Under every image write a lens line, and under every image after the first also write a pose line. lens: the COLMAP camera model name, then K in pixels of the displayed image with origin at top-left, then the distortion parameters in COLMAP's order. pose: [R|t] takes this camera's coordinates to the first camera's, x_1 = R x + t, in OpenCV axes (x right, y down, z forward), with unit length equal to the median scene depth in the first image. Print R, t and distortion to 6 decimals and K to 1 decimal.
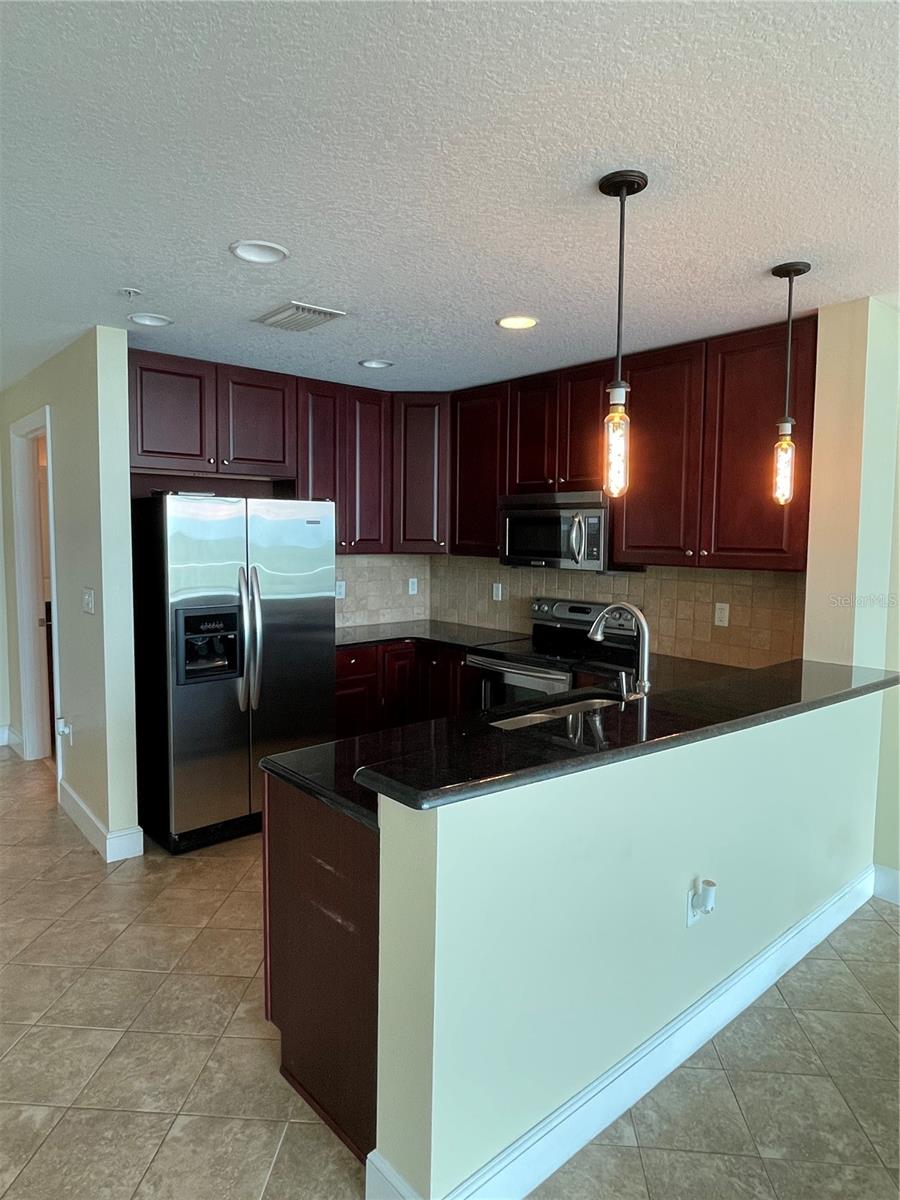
lens RADIAL K [[727.0, 0, 449.8], [0, 727.0, 592.6], [0, 0, 1]] dist [0.003413, 0.002069]
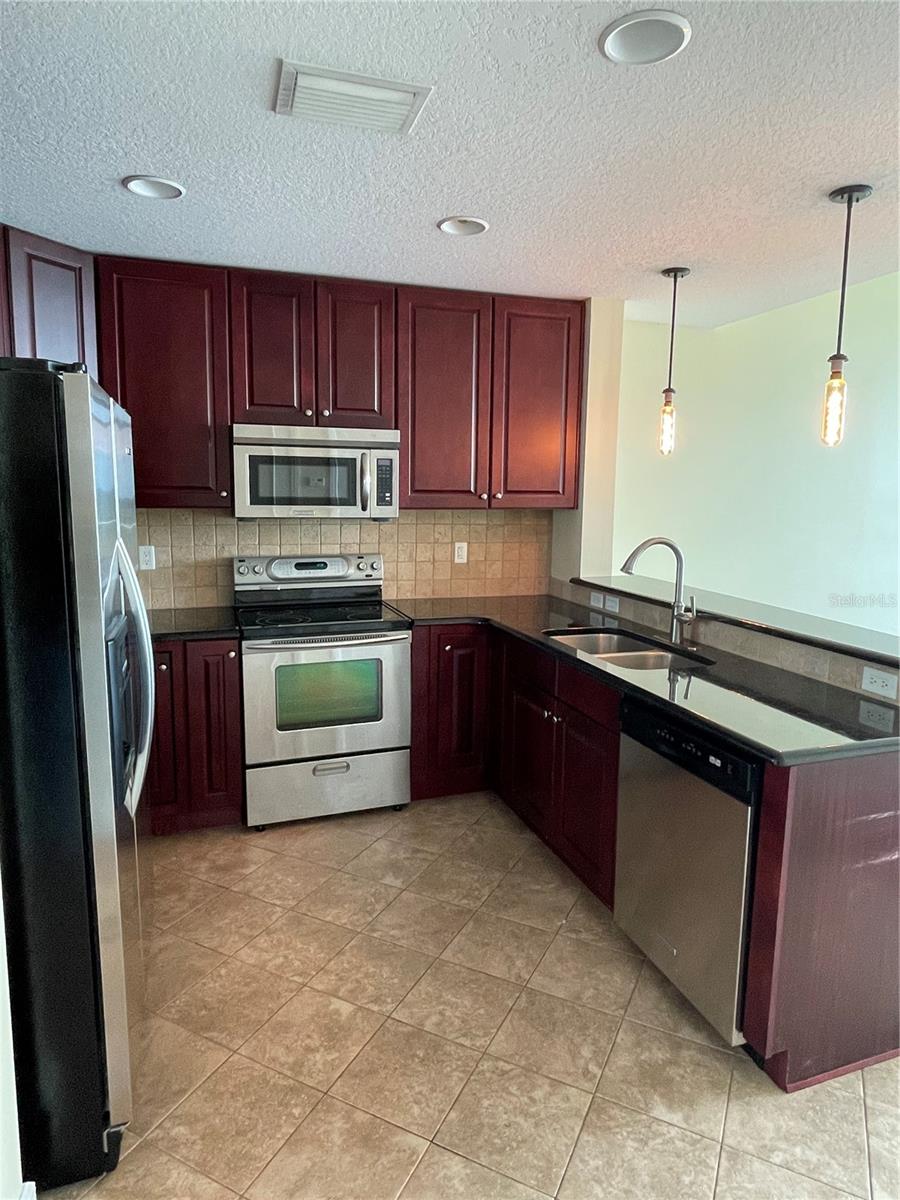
lens RADIAL K [[727.0, 0, 446.8], [0, 727.0, 589.0], [0, 0, 1]] dist [0.003413, 0.002069]
pose [[0.387263, -0.130452, 0.912694, -0.626182], [0.071532, 0.991207, 0.111322, -0.037930], [-0.919190, 0.022176, 0.393189, 0.574664]]
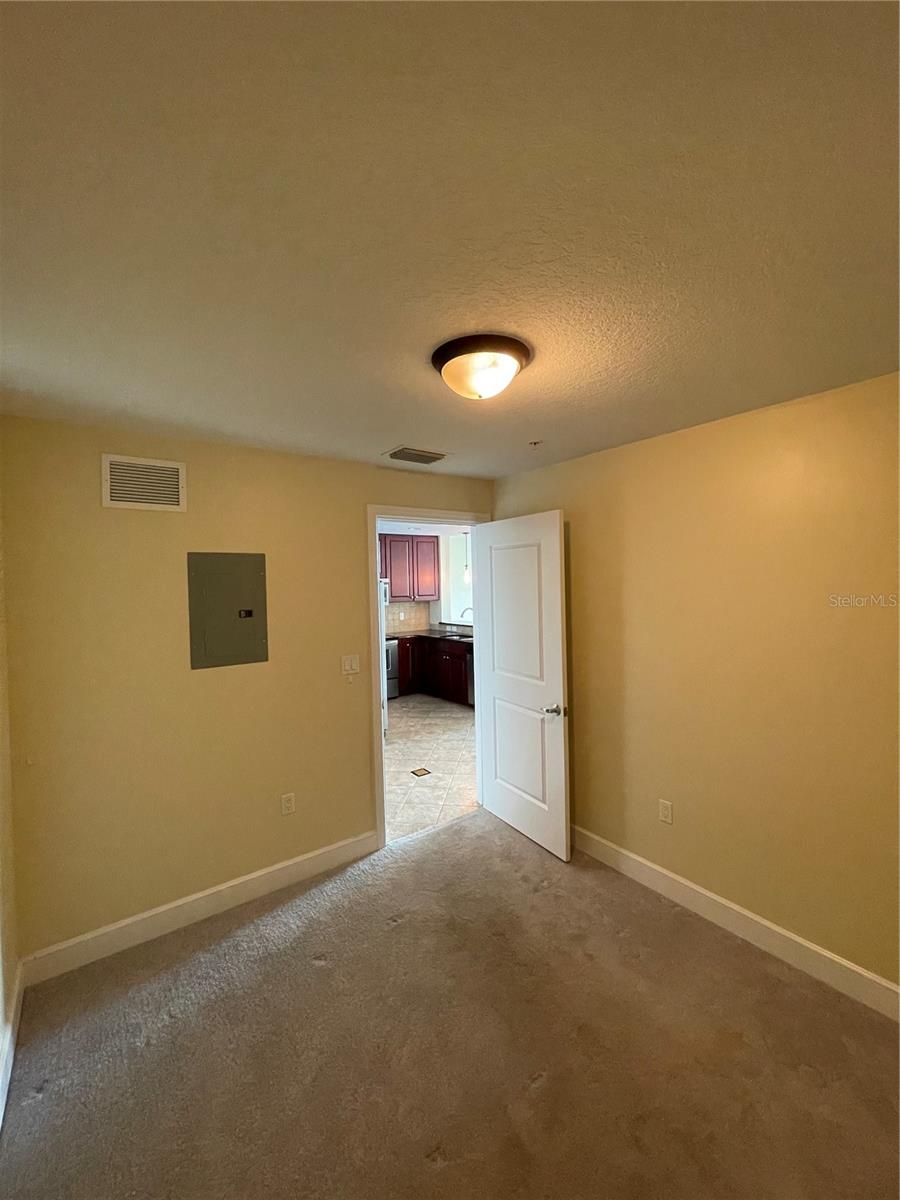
lens RADIAL K [[484.0, 0, 452.4], [0, 484.0, 597.6], [0, 0, 1]] dist [0.000443, 0.000025]
pose [[0.071887, -0.042834, 0.996493, -1.723698], [0.105429, 0.993807, 0.035113, -0.102796], [-0.991825, 0.102535, 0.075957, 0.587294]]
